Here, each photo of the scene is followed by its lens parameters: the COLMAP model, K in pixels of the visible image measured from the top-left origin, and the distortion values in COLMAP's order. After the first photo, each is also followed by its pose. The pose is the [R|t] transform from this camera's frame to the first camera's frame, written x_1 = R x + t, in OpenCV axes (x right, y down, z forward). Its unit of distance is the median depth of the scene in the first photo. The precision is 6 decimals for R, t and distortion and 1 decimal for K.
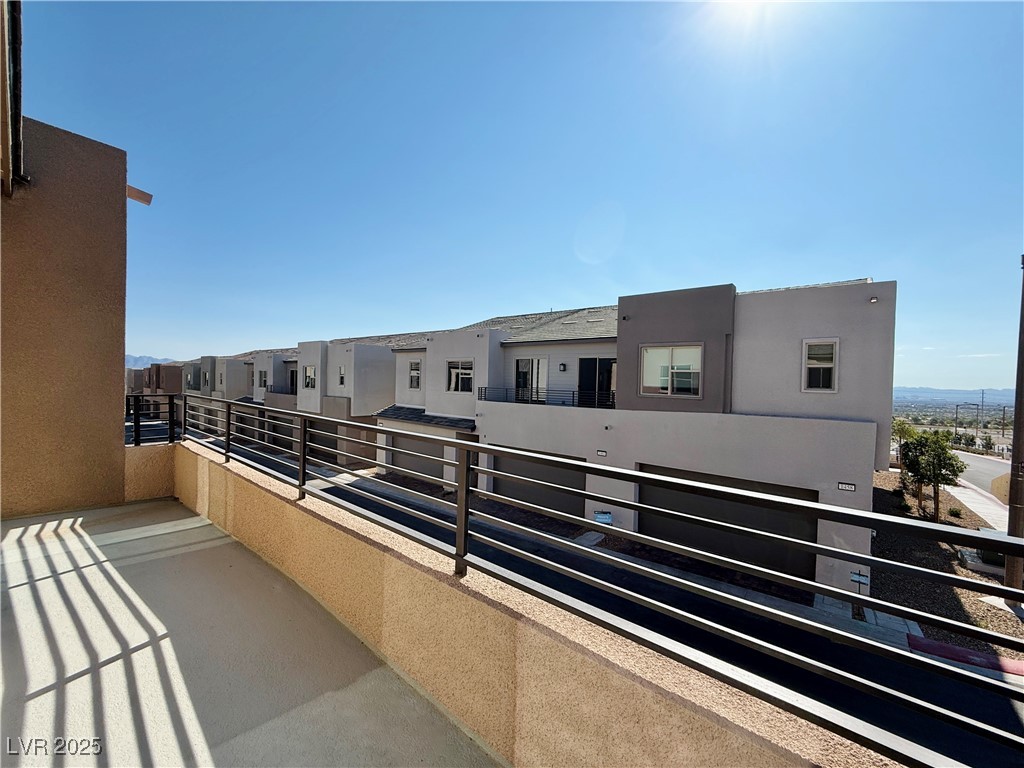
lens RADIAL K [[408.7, 0, 510.0], [0, 408.7, 385.4], [0, 0, 1]] dist [-0.000466, 0.000375]
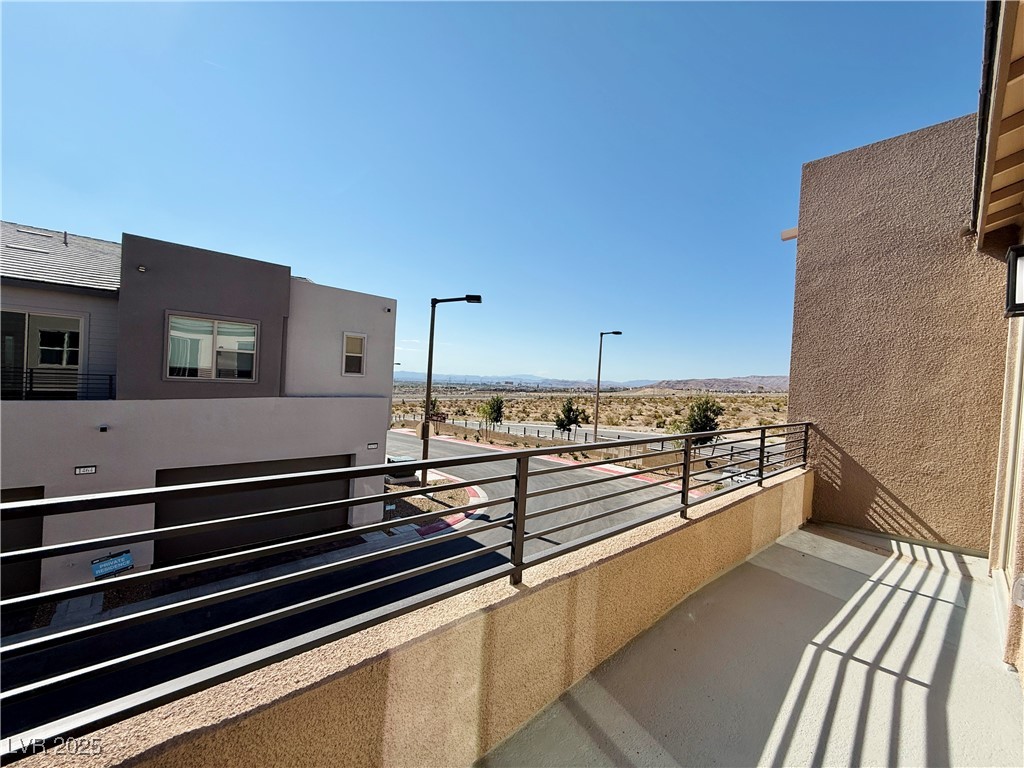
lens RADIAL K [[408.7, 0, 514.2], [0, 408.7, 385.2], [0, 0, 1]] dist [-0.000466, 0.000375]
pose [[0.135460, -0.033805, 0.990206, -0.420413], [-0.035325, 0.998618, 0.038925, -0.020496], [-0.990153, -0.040251, 0.134078, 0.349068]]
